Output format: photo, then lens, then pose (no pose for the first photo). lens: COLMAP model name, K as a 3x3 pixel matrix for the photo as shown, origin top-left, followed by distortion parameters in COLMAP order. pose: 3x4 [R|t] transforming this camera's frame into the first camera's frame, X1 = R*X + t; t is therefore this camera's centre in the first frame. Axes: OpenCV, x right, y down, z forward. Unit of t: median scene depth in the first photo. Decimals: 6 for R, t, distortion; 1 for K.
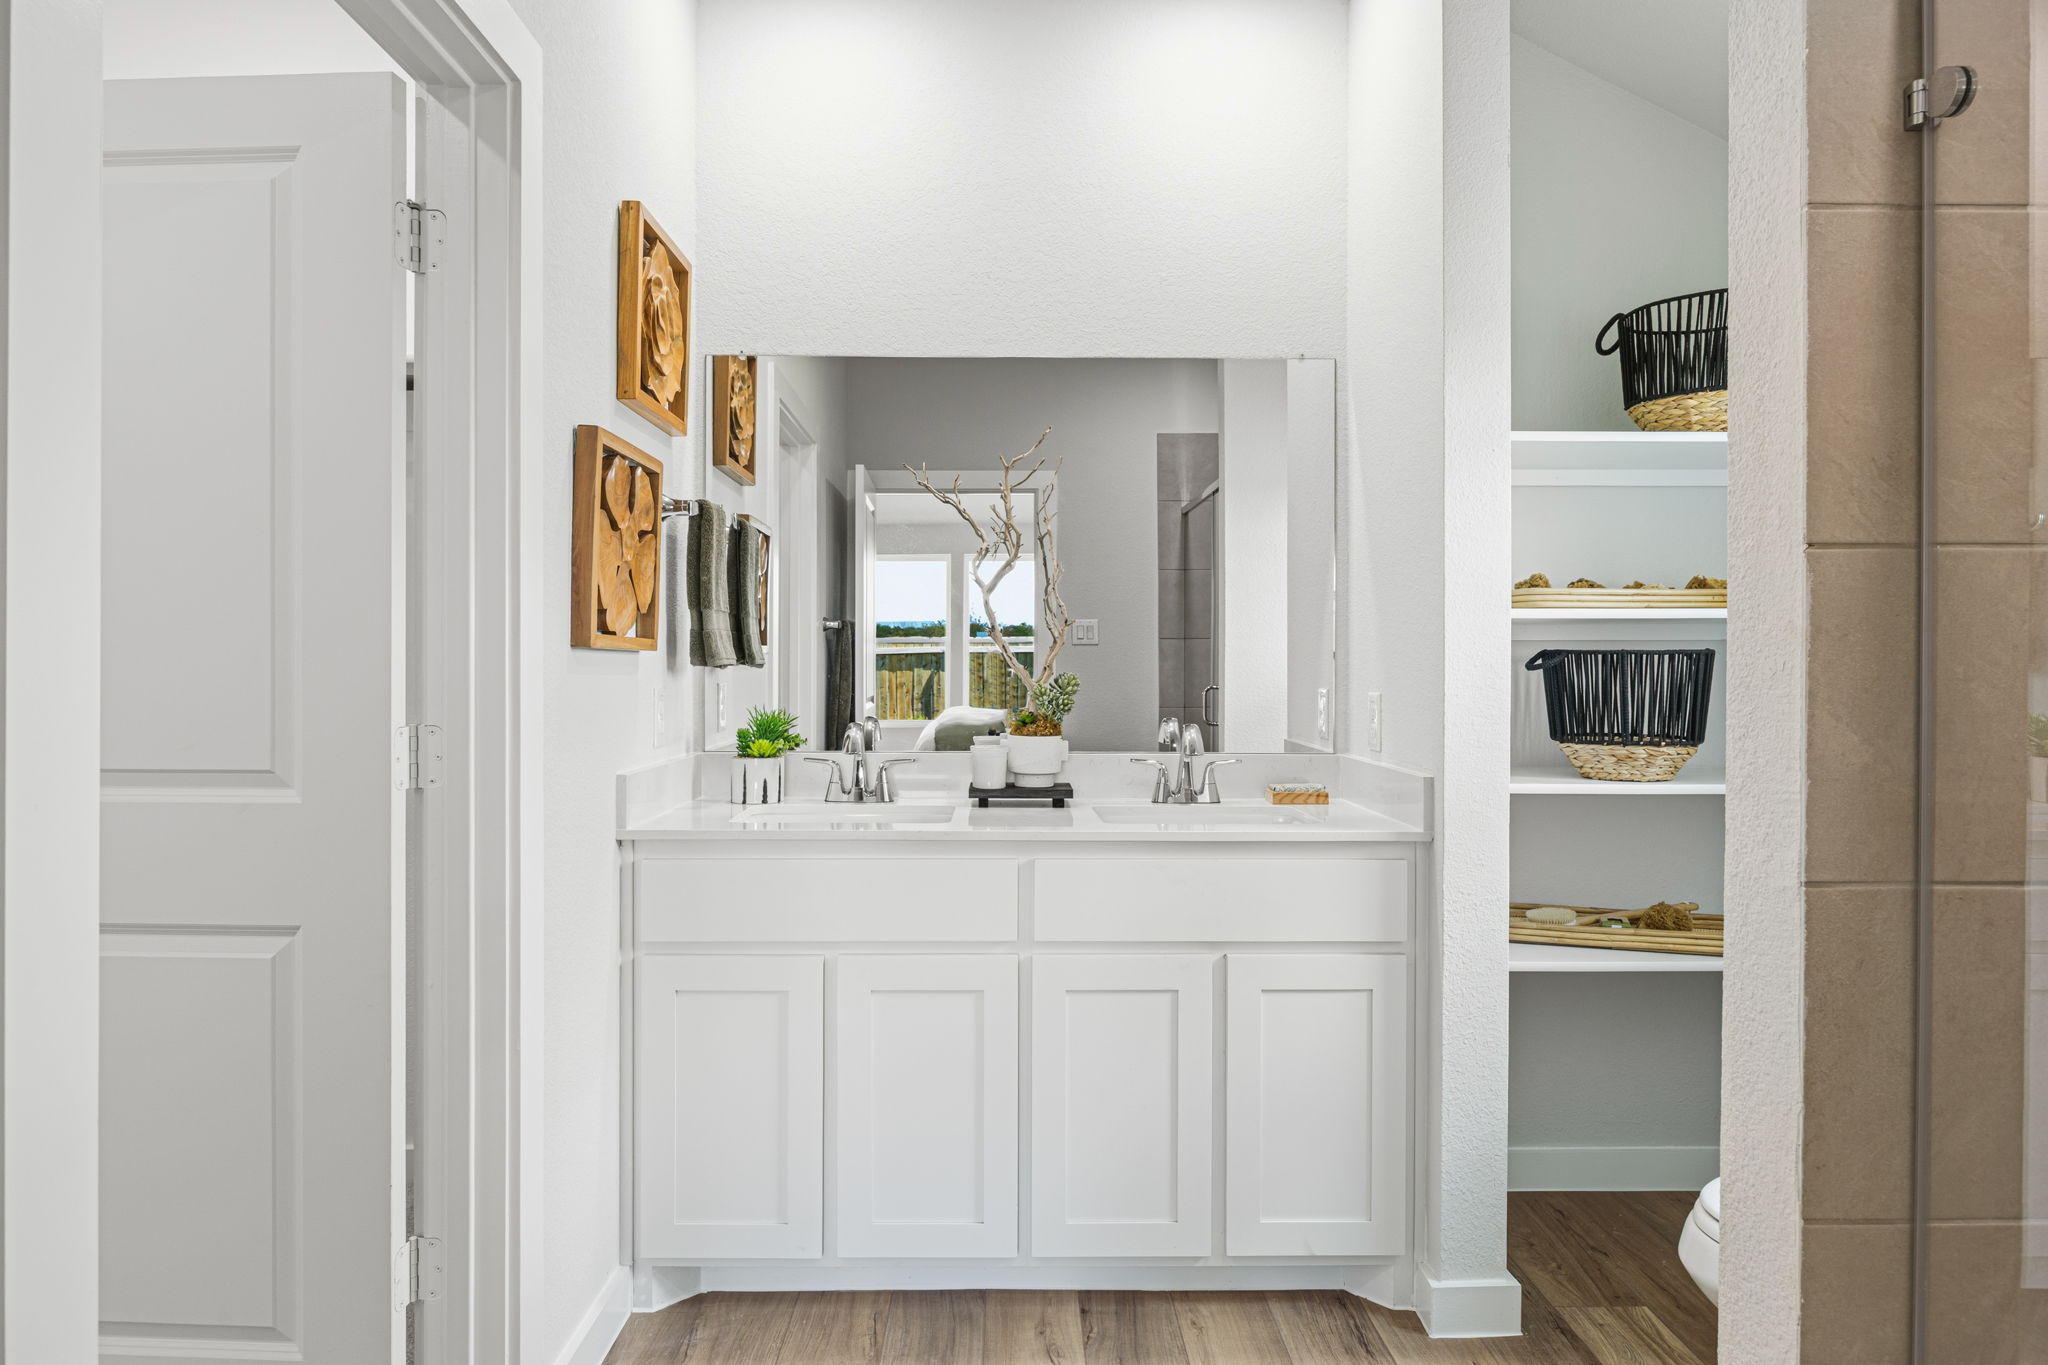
lens RADIAL K [[1249.3, 0, 1022.3], [0, 1249.3, 673.3], [0, 0, 1]] dist [-0.002851, 0.003815]
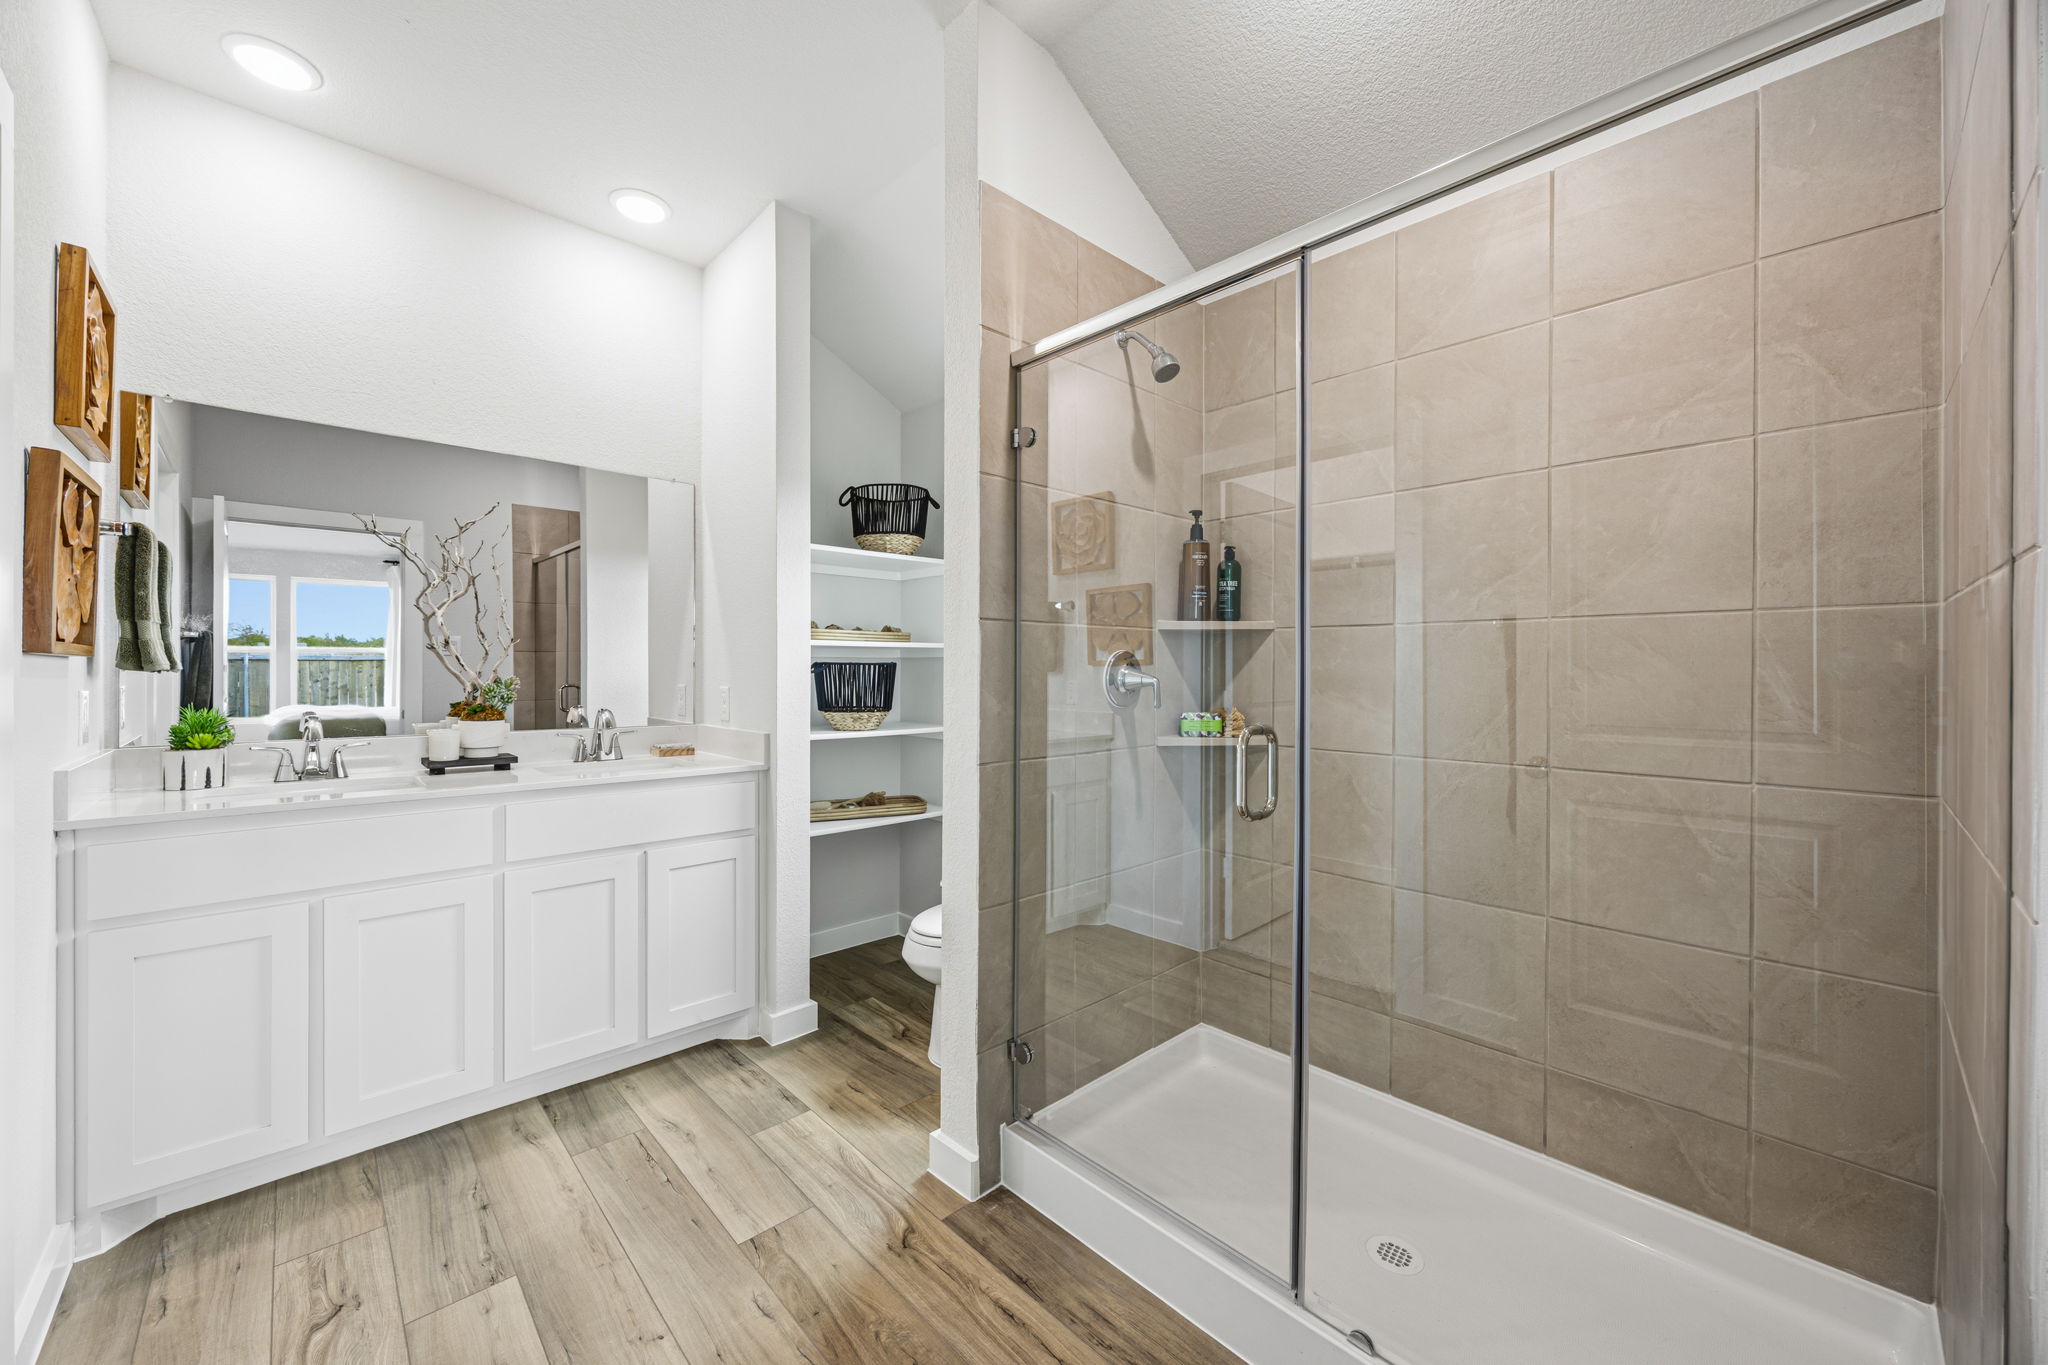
lens RADIAL K [[791.2, 0, 1024.6], [0, 791.2, 676.4], [0, 0, 1]] dist [-0.002487, -0.000290]
pose [[0.730807, -0.004339, 0.682570, -0.171861], [0.004008, 0.999990, 0.002066, 0.001228], [-0.682572, 0.001226, 0.730817, -0.071275]]
